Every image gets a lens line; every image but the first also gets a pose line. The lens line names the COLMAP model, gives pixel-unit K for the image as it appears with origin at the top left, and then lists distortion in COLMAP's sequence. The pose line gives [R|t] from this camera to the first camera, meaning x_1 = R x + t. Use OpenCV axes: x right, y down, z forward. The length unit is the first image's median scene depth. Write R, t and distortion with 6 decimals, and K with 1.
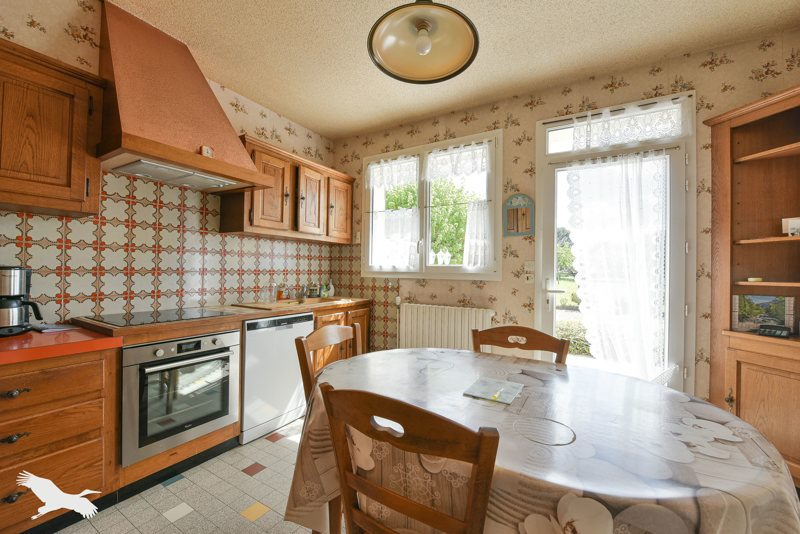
lens RADIAL K [[322.8, 0, 402.1], [0, 322.8, 267.2], [0, 0, 1]] dist [-0.014428, -0.000567]
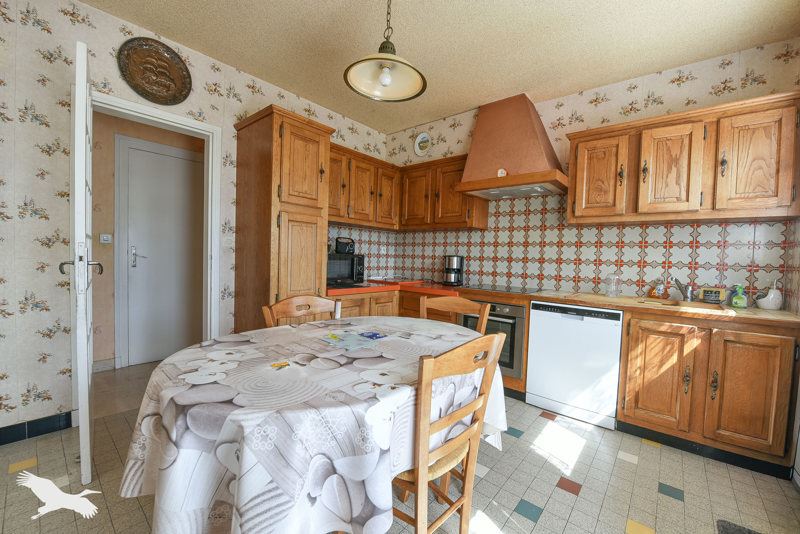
lens RADIAL K [[322.8, 0, 402.2], [0, 322.8, 269.2], [0, 0, 1]] dist [-0.014428, -0.000567]
pose [[-0.174892, 0.018504, -0.984414, 0.691868], [-0.026224, 0.999381, 0.023444, 0.032694], [0.984238, 0.029916, -0.174299, 0.665068]]
